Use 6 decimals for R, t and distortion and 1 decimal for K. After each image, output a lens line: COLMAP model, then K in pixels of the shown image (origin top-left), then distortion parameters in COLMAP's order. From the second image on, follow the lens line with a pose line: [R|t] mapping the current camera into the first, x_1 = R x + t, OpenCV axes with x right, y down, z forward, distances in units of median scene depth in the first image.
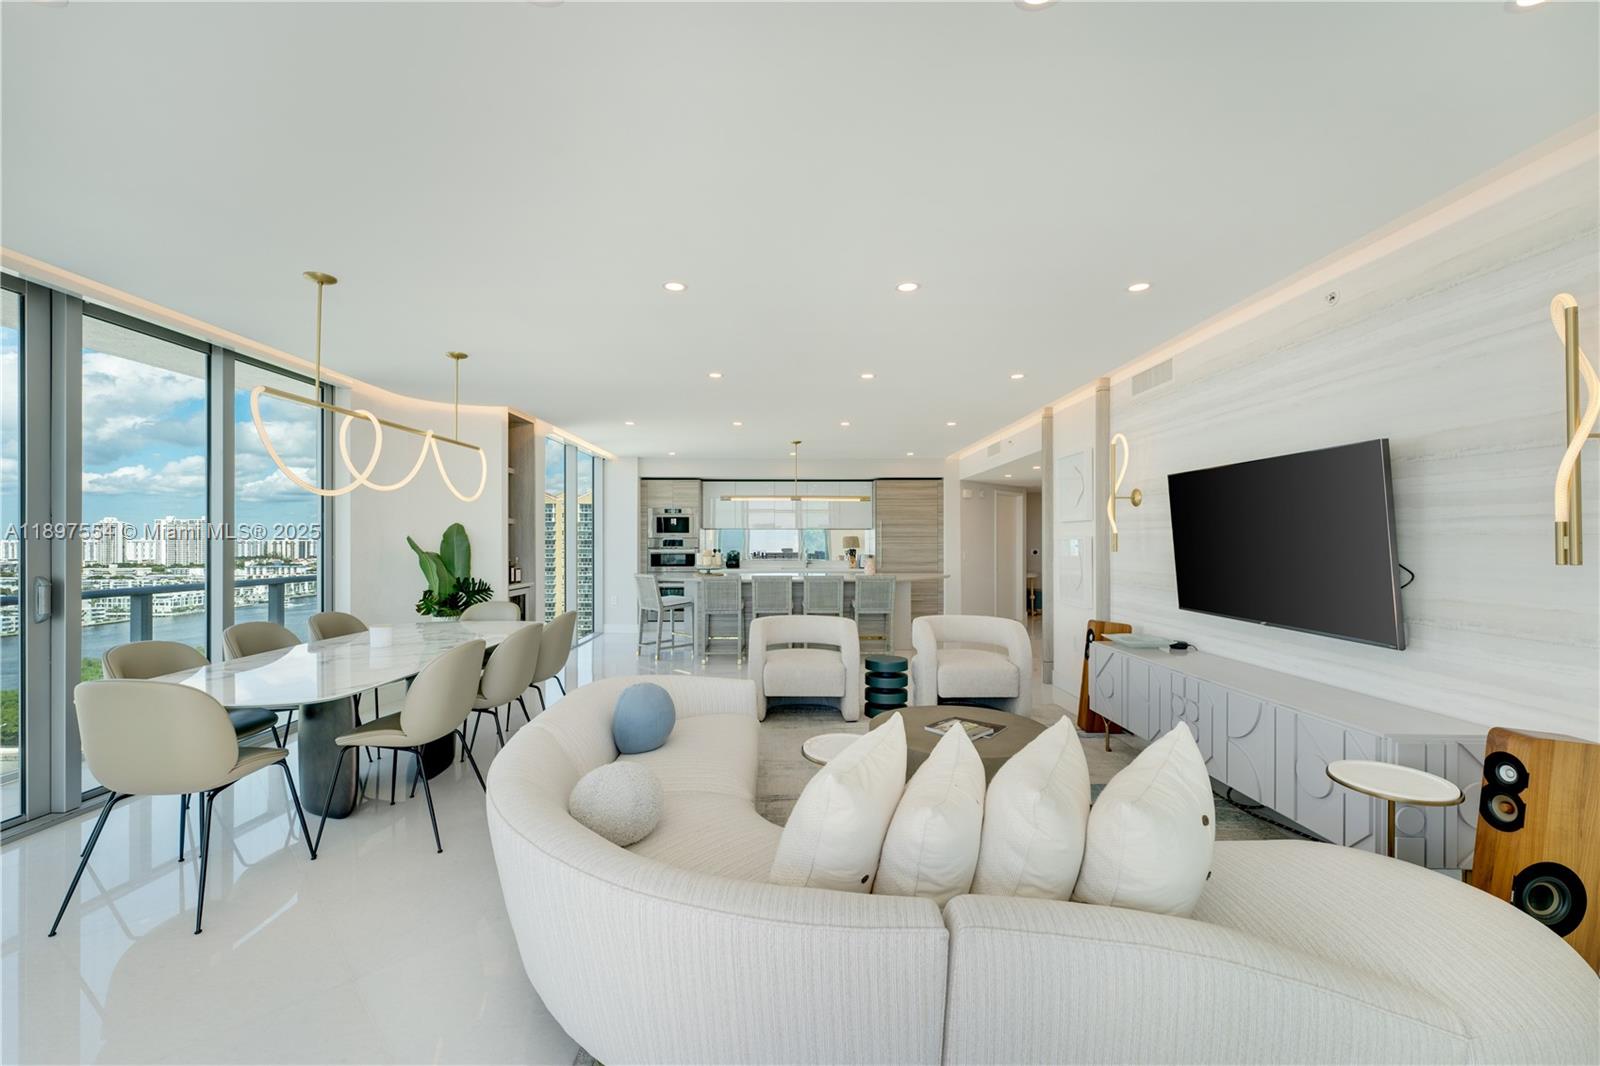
lens RADIAL K [[681.4, 0, 794.6], [0, 681.4, 544.7], [0, 0, 1]] dist [-0.000278, -0.000020]
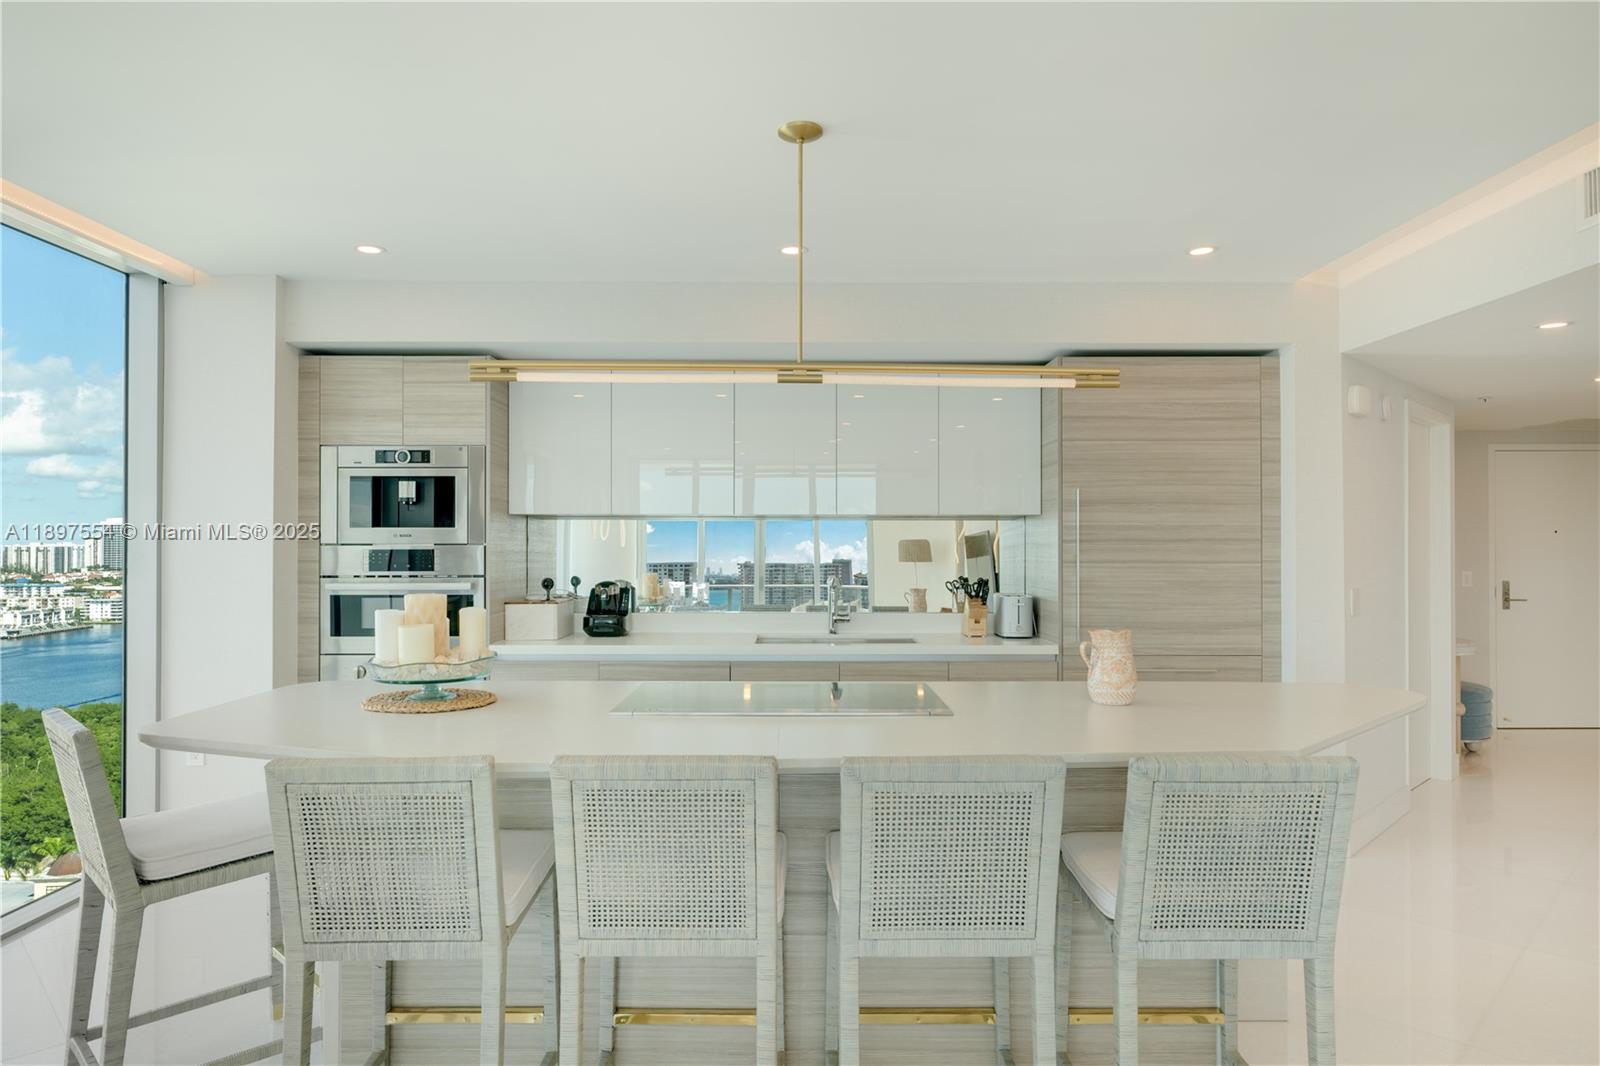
lens RADIAL K [[981.3, 0, 799.1], [0, 981.3, 540.4], [0, 0, 1]] dist [0.004717, 0.000491]
pose [[0.999999, 0.001061, 0.001168, 0.000620], [-0.001047, 0.999922, -0.012436, -0.006027], [-0.001181, 0.012434, 0.999922, 0.551396]]
